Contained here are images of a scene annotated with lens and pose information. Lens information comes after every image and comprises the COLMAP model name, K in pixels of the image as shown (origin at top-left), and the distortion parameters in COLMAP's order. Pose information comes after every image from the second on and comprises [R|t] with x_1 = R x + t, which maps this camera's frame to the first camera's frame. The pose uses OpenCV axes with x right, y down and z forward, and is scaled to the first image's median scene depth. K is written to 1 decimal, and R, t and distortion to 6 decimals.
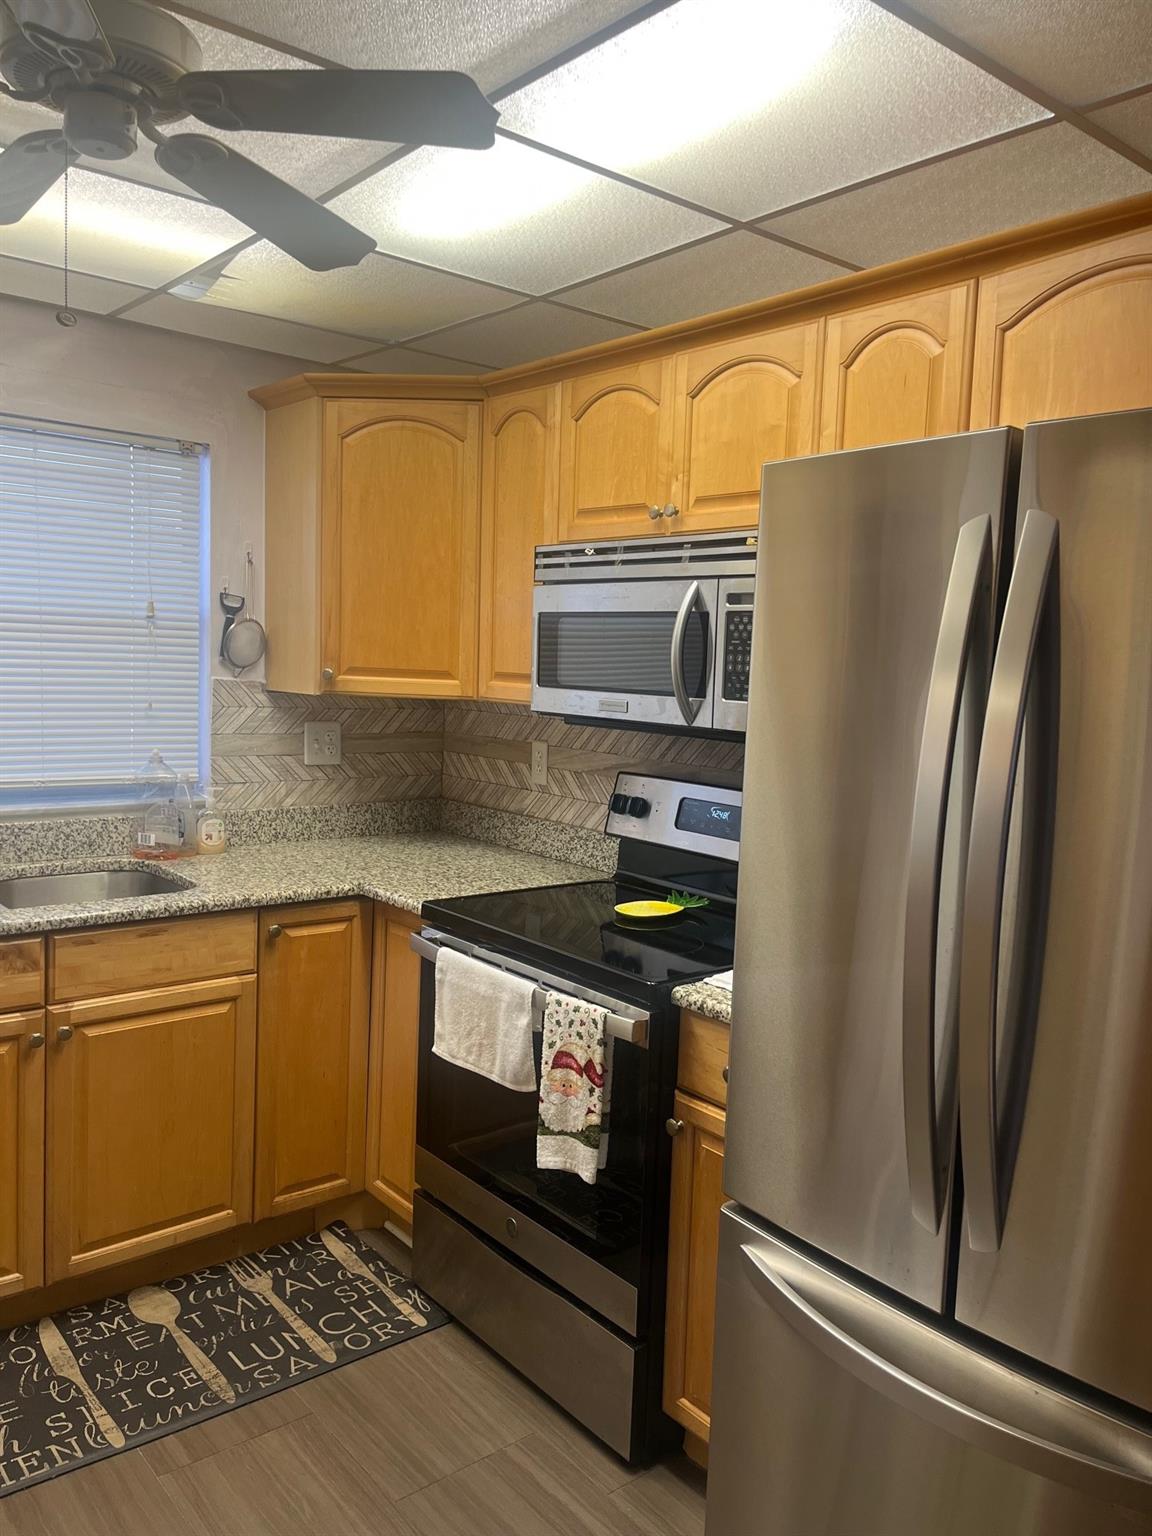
lens RADIAL K [[1166.6, 0, 566.7], [0, 1166.6, 770.0], [0, 0, 1]] dist [0.086739, -0.124030]
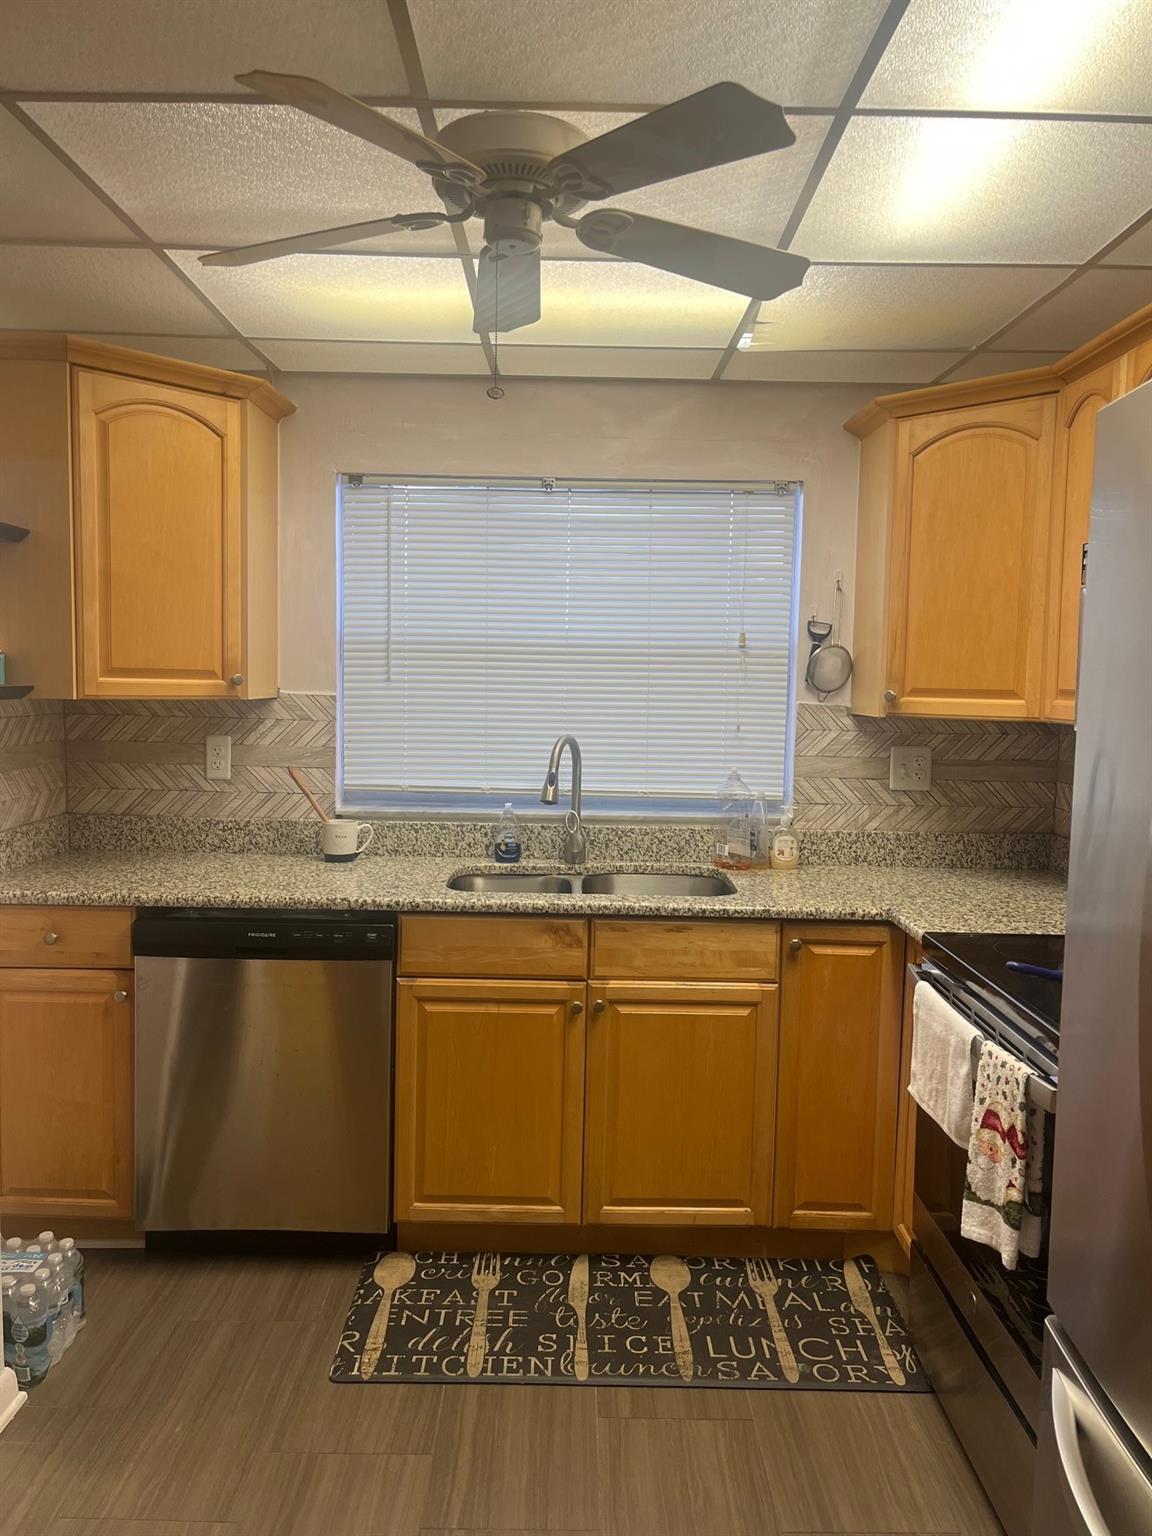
lens RADIAL K [[1169.2, 0, 576.0], [0, 1169.2, 768.0], [0, 0, 1]] dist [0.045222, -0.005581]
pose [[0.769558, 0.026628, -0.638022, 0.261213], [-0.051389, 0.998472, -0.020311, 0.014339], [0.636506, 0.048417, 0.769751, 0.088121]]
